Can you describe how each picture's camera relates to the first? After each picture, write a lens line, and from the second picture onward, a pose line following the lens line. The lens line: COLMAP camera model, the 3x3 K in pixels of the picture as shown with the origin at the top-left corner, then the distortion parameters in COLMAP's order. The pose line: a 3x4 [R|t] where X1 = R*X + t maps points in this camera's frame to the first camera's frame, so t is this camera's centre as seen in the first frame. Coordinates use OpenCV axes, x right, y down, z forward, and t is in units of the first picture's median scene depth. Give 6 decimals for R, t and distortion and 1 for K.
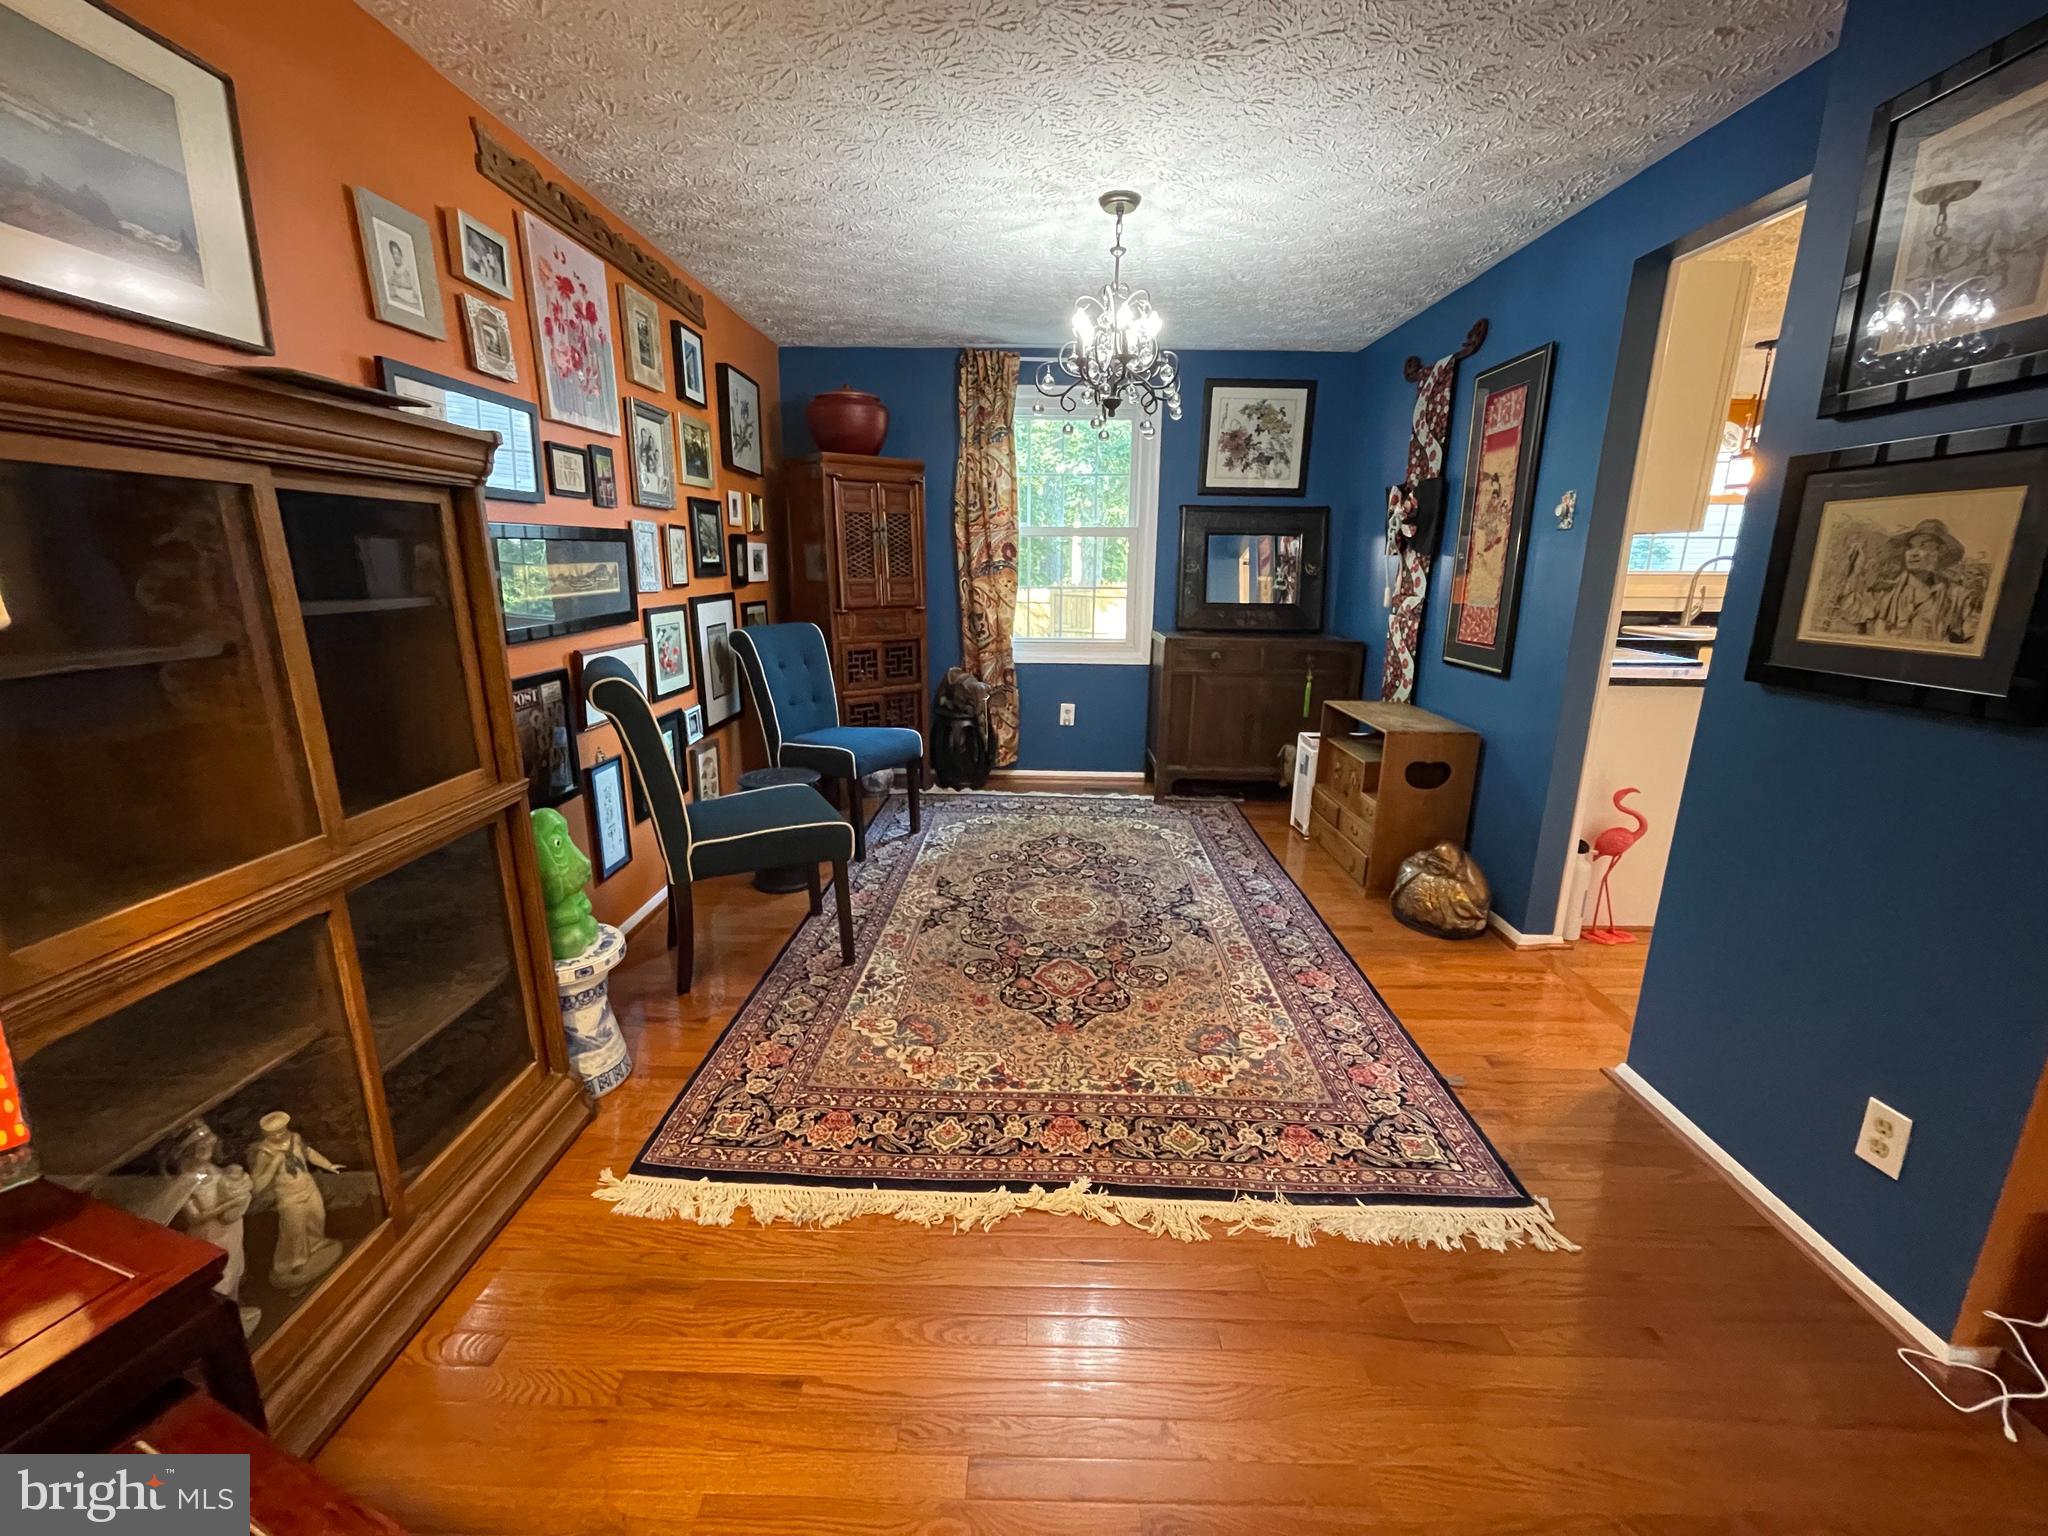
lens RADIAL K [[837.9, 0, 1028.1], [0, 837.9, 766.3], [0, 0, 1]] dist [-0.004316, -0.000299]
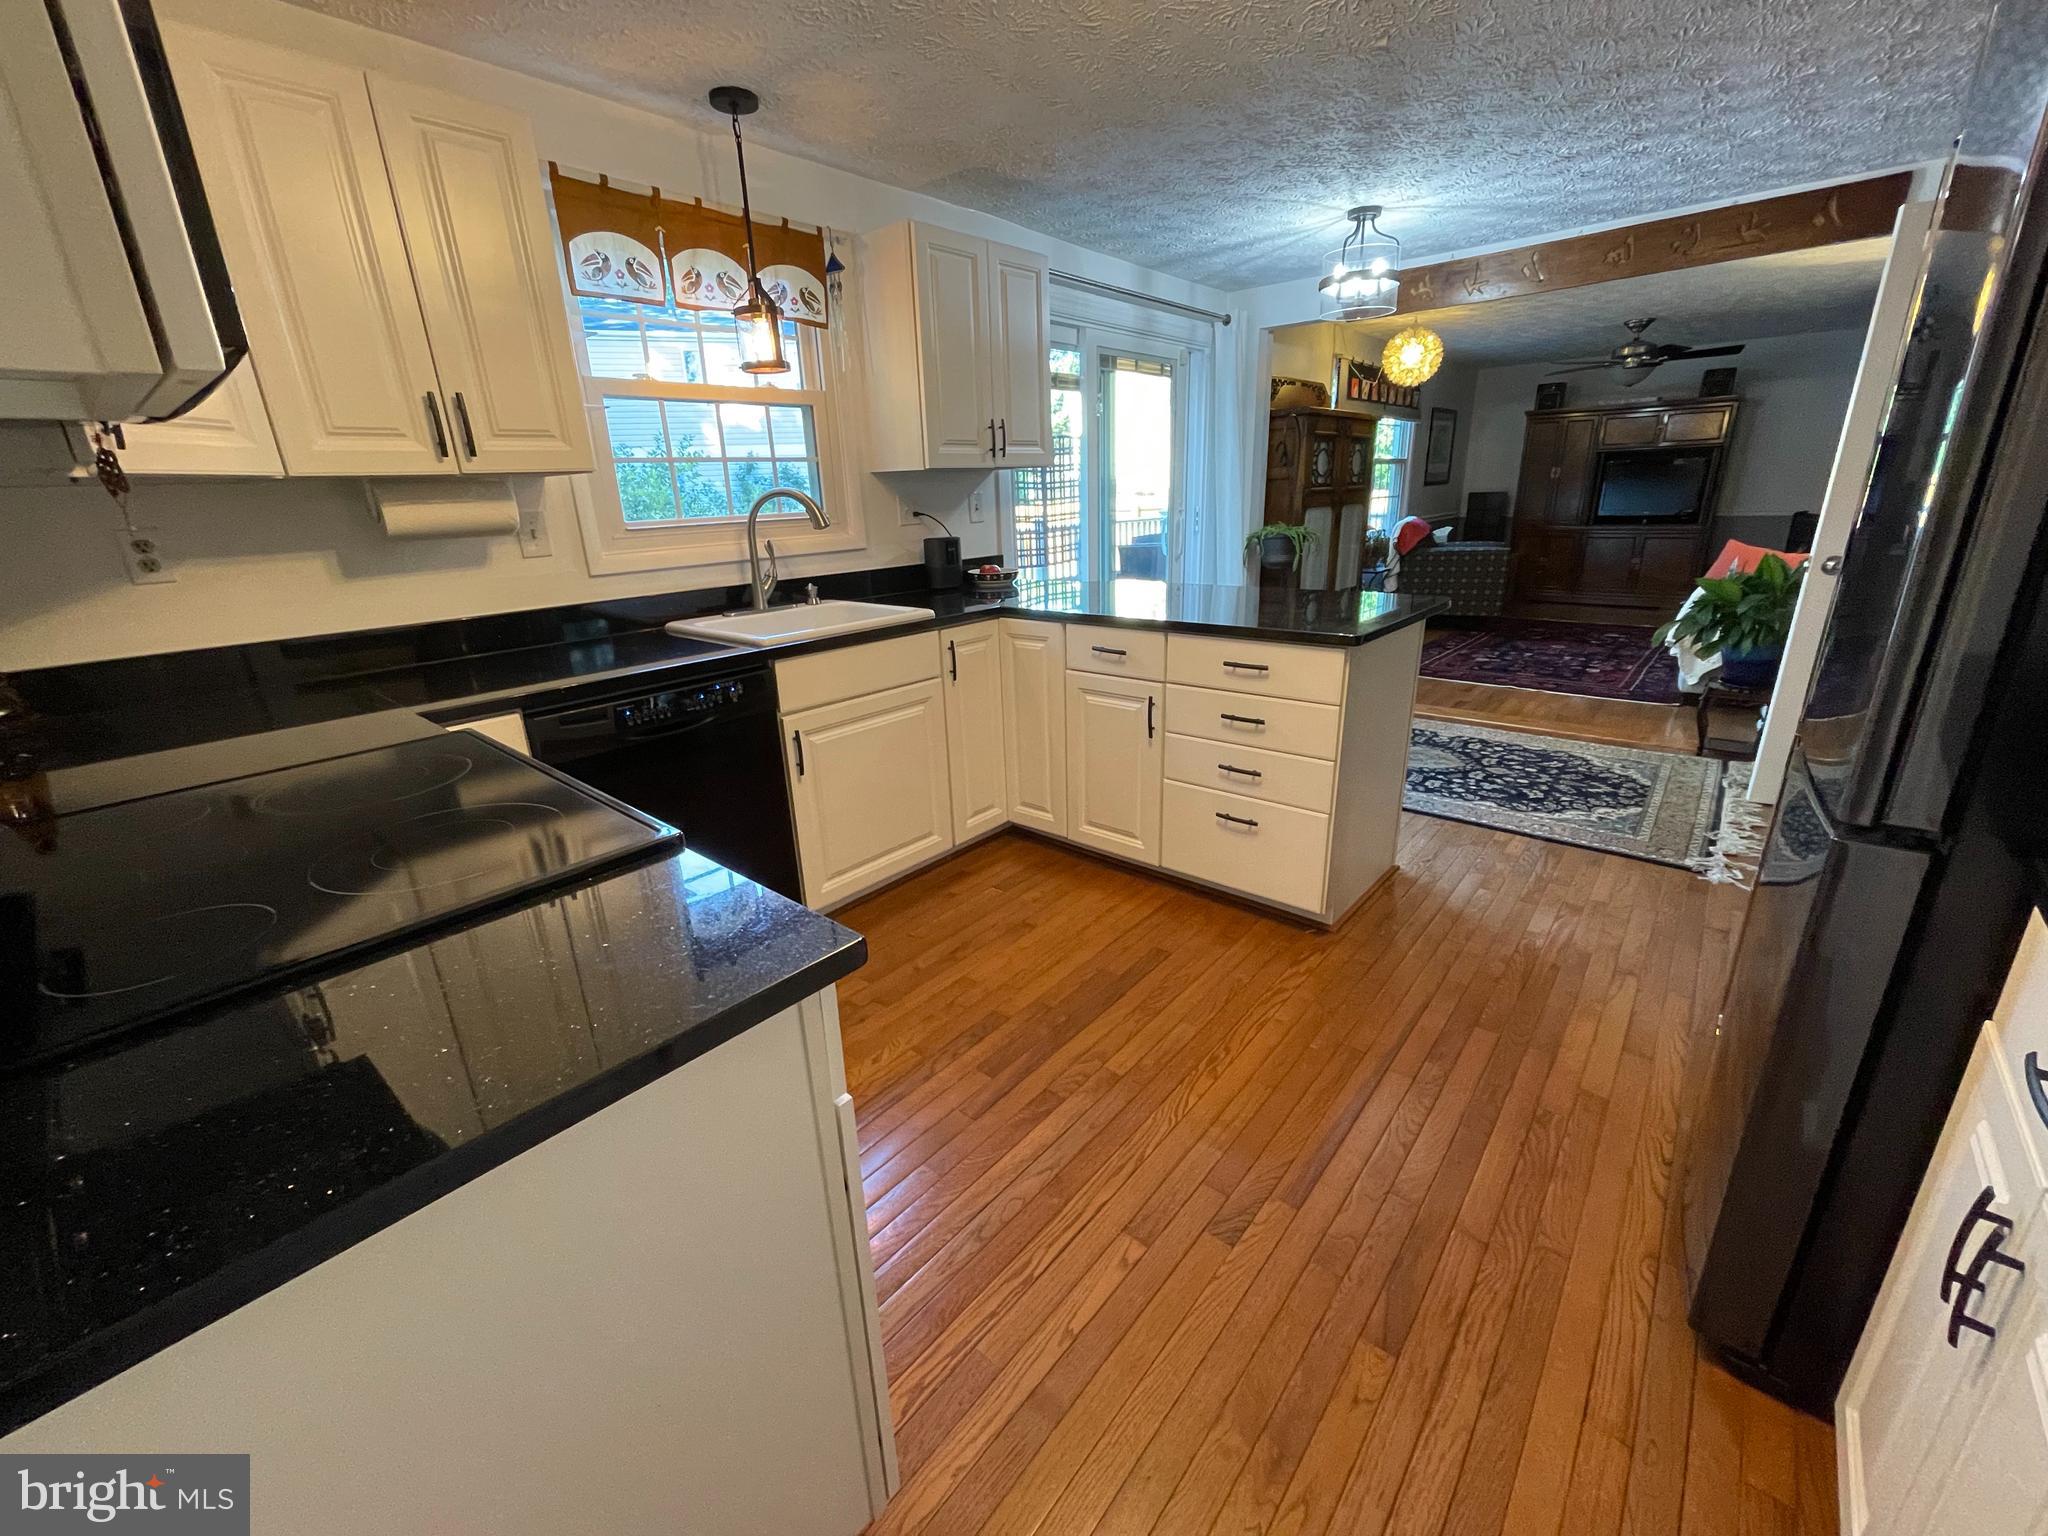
lens RADIAL K [[824.6, 0, 1024.0], [0, 824.6, 768.0], [0, 0, 1]] dist [-0.036820, 0.021337]
pose [[0.641983, -0.274786, 0.715786, 0.580681], [0.218972, 0.960398, 0.172296, -0.151345], [-0.734785, 0.046126, 0.676730, 0.592903]]
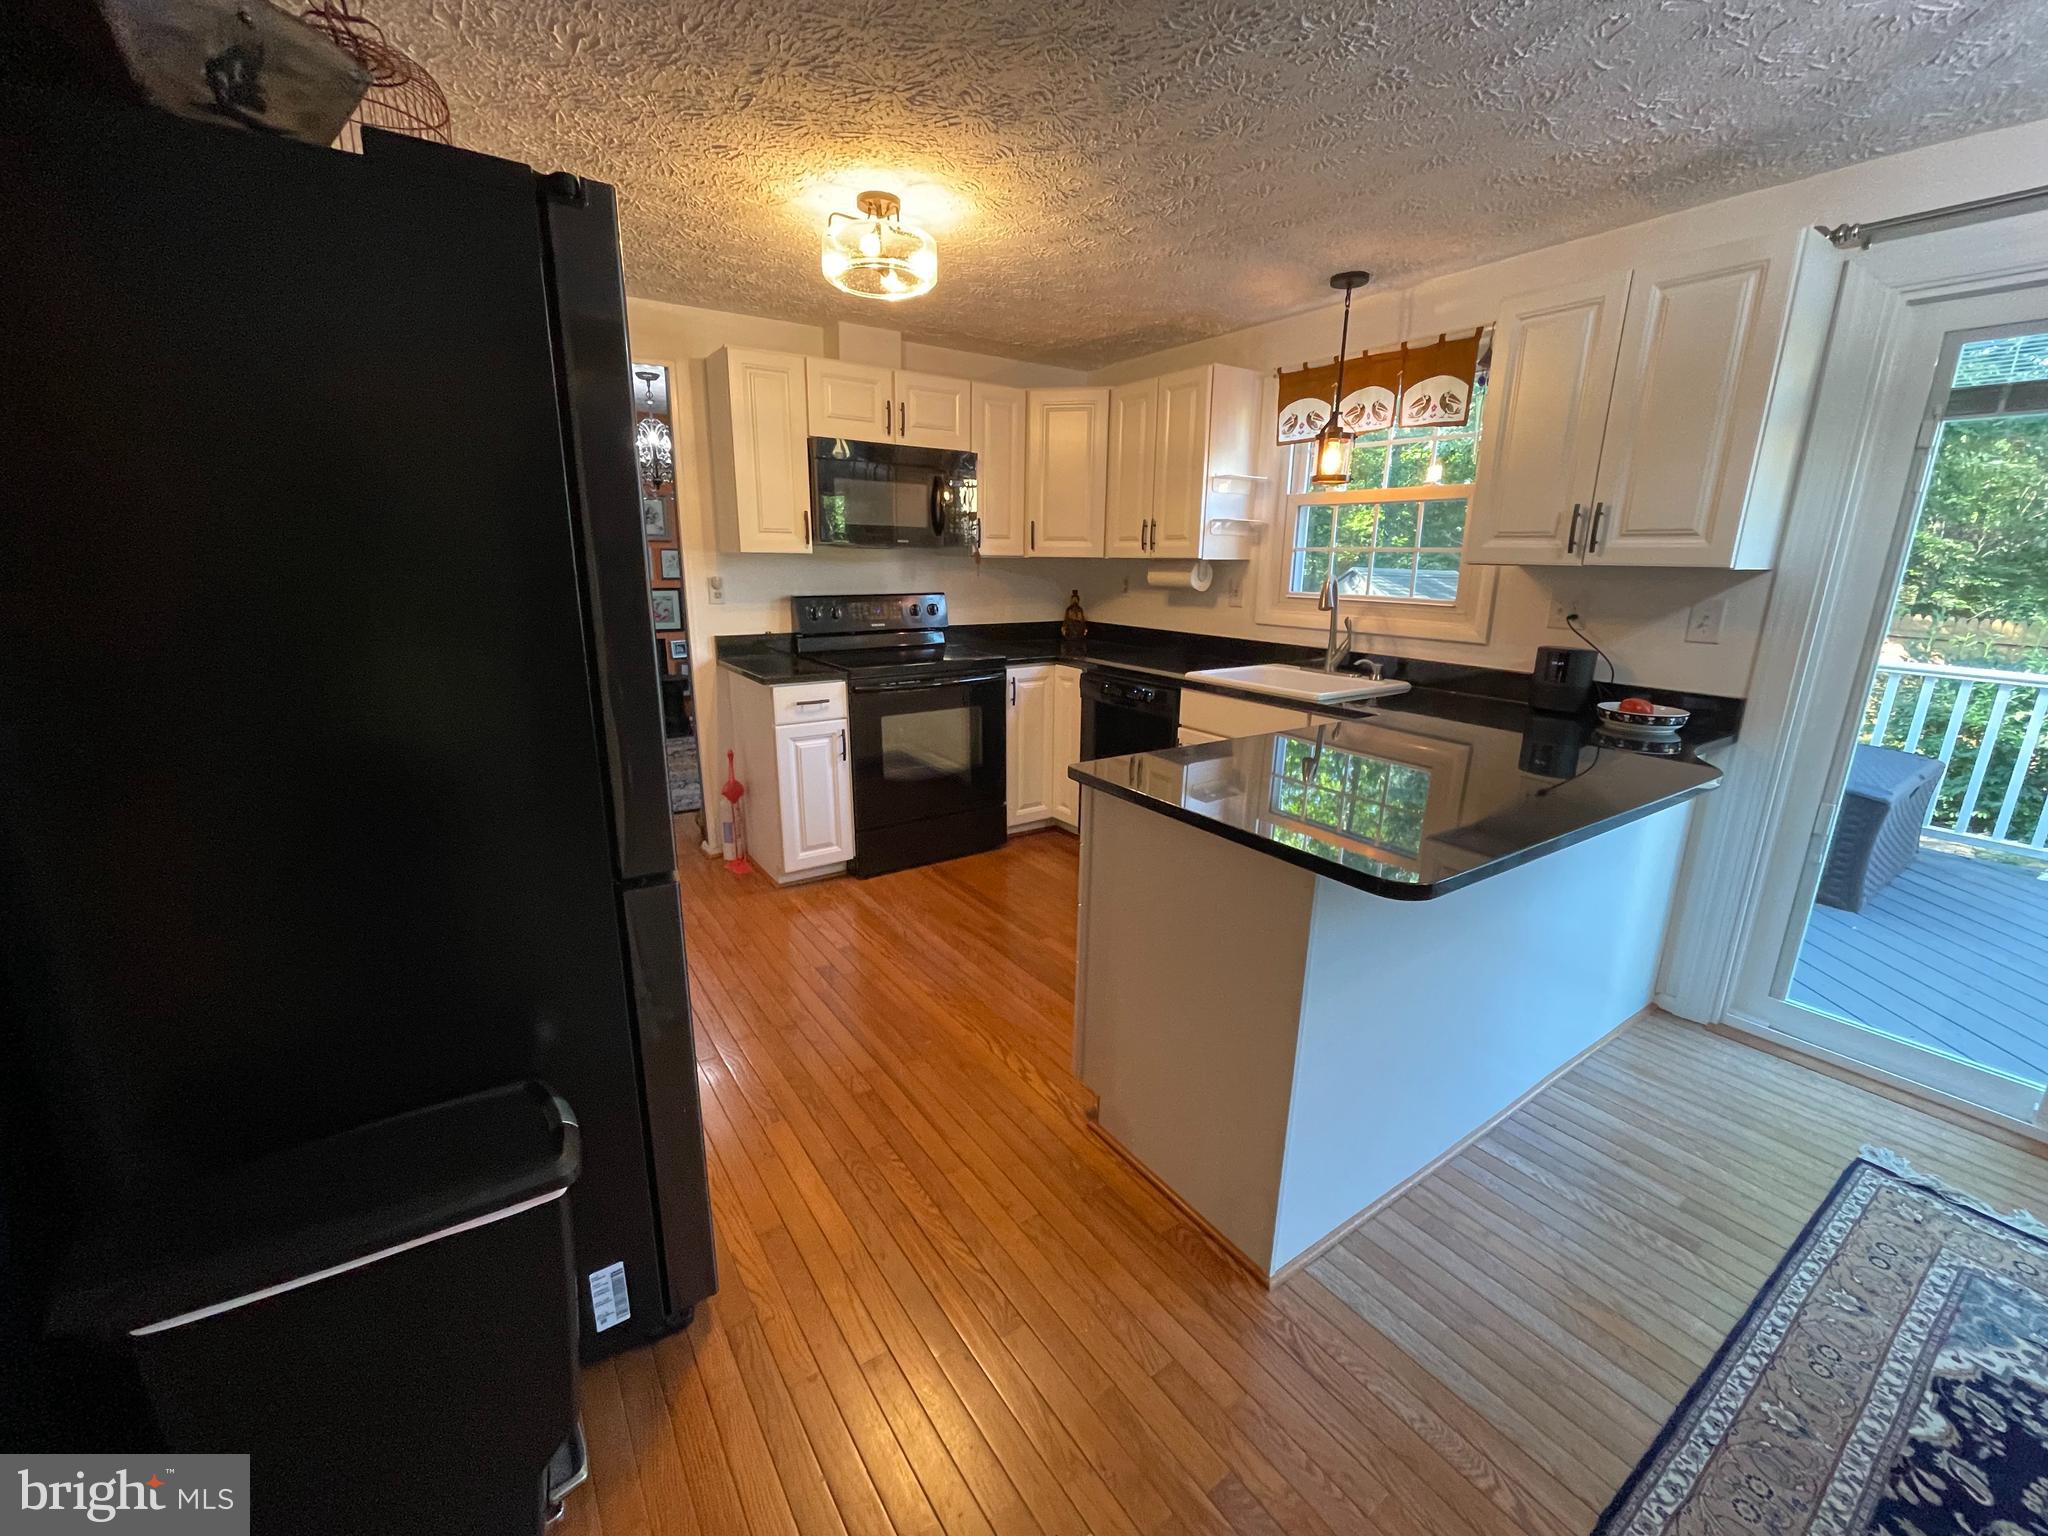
lens RADIAL K [[837.9, 0, 1028.1], [0, 837.9, 766.3], [0, 0, 1]] dist [-0.004316, -0.000299]
pose [[0.578010, 0.202214, -0.790578, 1.606354], [-0.205495, 0.973658, 0.098800, -0.135494], [0.789732, 0.105352, 0.604338, 0.456823]]
